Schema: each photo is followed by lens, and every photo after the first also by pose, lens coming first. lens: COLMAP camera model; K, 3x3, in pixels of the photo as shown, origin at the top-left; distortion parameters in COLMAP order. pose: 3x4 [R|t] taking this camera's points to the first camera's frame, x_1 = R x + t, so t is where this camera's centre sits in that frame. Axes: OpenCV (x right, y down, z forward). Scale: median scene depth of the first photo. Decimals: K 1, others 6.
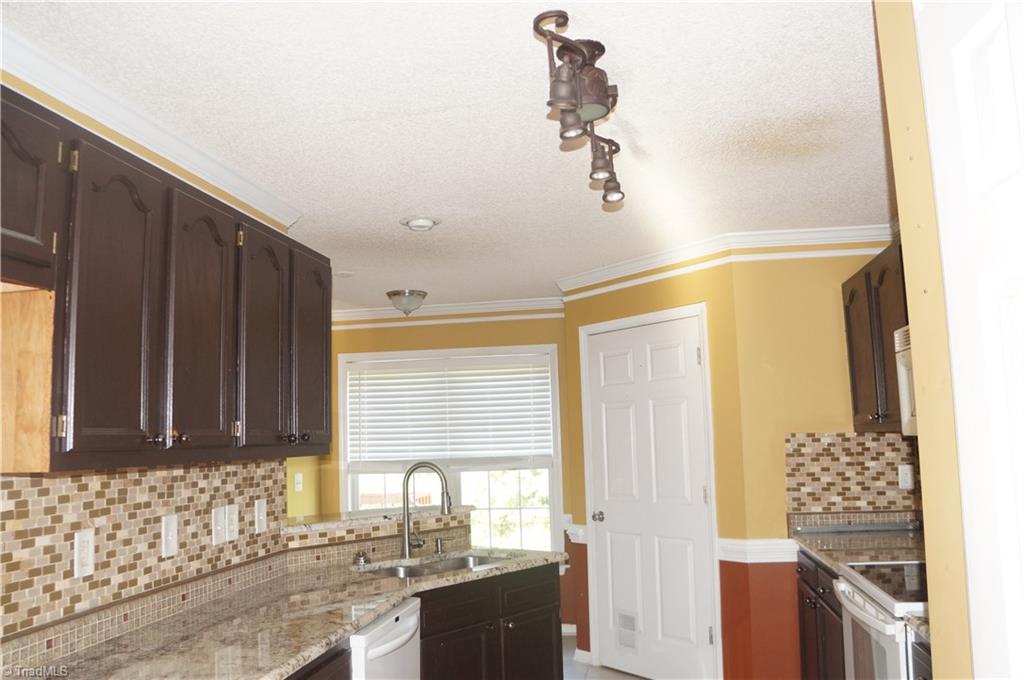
lens RADIAL K [[811.3, 0, 512.0], [0, 811.3, 340.0], [0, 0, 1]] dist [-0.172068, 0.111575]
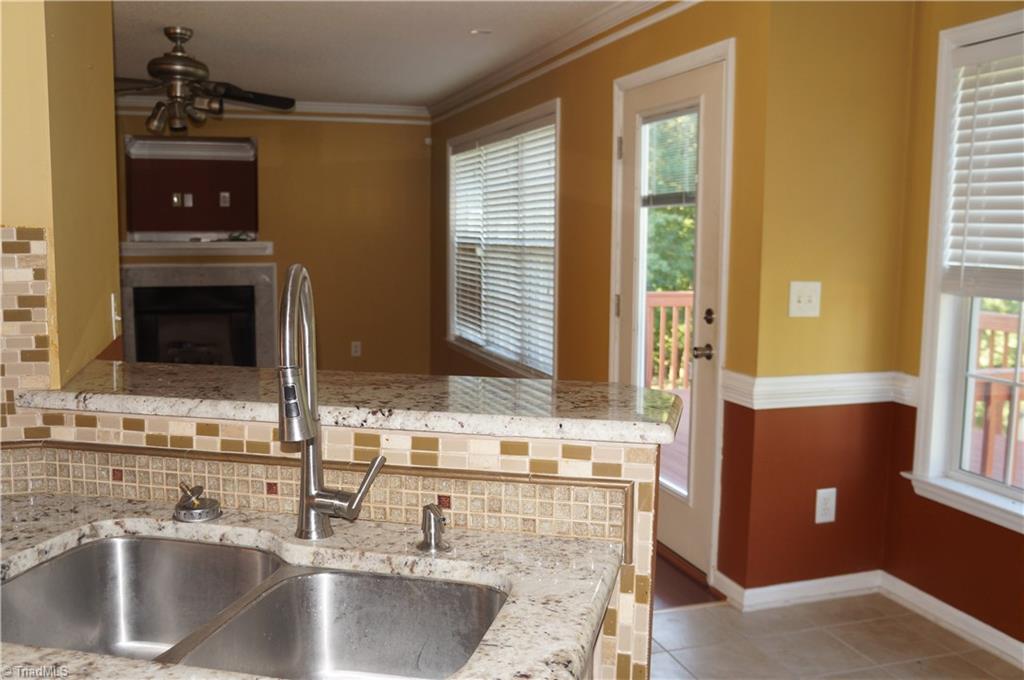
lens RADIAL K [[929.0, 0, 512.0], [0, 929.0, 340.0], [0, 0, 1]] dist [-0.115280, 0.140488]
pose [[0.465867, 0.138439, -0.873958, 0.227593], [0.082113, 0.976660, 0.198478, 0.103050], [0.881036, -0.164228, 0.443626, 0.818071]]
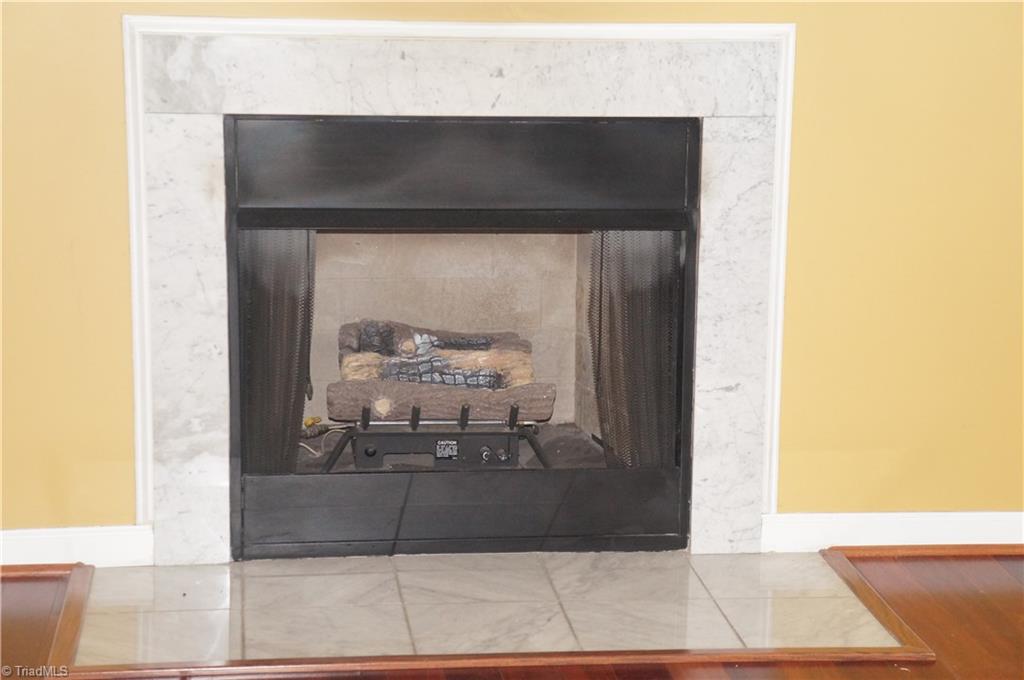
lens RADIAL K [[2166.3, 0, 512.7], [0, 2166.3, 360.4], [0, 0, 1]] dist [0.277173, 0.012233]
pose [[0.291681, 0.240326, -0.925832, -0.694653], [0.086356, 0.957353, 0.275714, 0.134056], [0.952609, -0.160372, 0.258488, 0.819570]]
